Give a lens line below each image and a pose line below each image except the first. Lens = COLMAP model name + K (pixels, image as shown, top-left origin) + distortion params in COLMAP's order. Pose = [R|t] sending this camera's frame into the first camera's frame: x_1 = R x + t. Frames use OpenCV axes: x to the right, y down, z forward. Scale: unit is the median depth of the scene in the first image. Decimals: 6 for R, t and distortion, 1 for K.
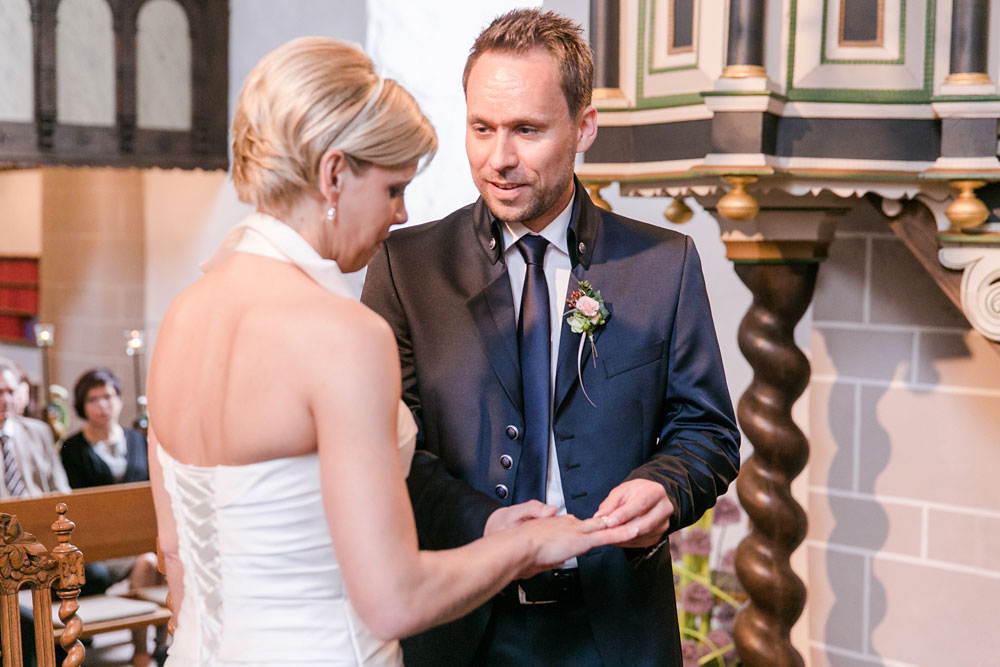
lens RADIAL K [[1611.2, 0, 500.4], [0, 1611.2, 360.7], [0, 0, 1]] dist [0.164984, -1.259040]
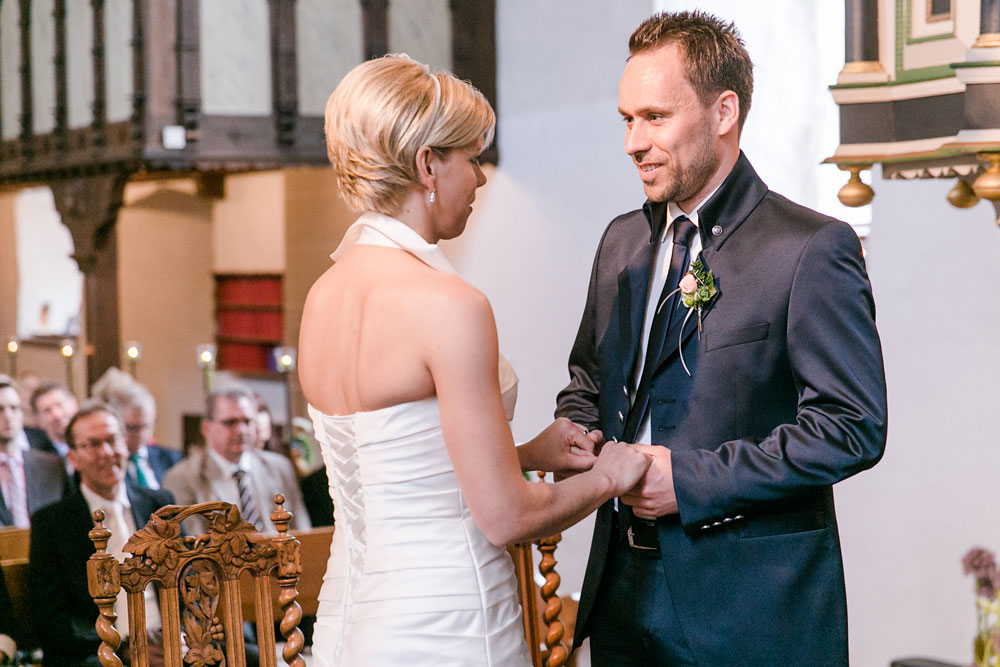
lens RADIAL K [[2189.1, 0, 500.0], [0, 2189.1, 333.5], [0, 0, 1]] dist [-0.058184, 0.372583]
pose [[0.982491, -0.027025, -0.184340, 0.088637], [0.020946, 0.999173, -0.034849, 0.023342], [0.185129, 0.030378, 0.982245, -0.244677]]
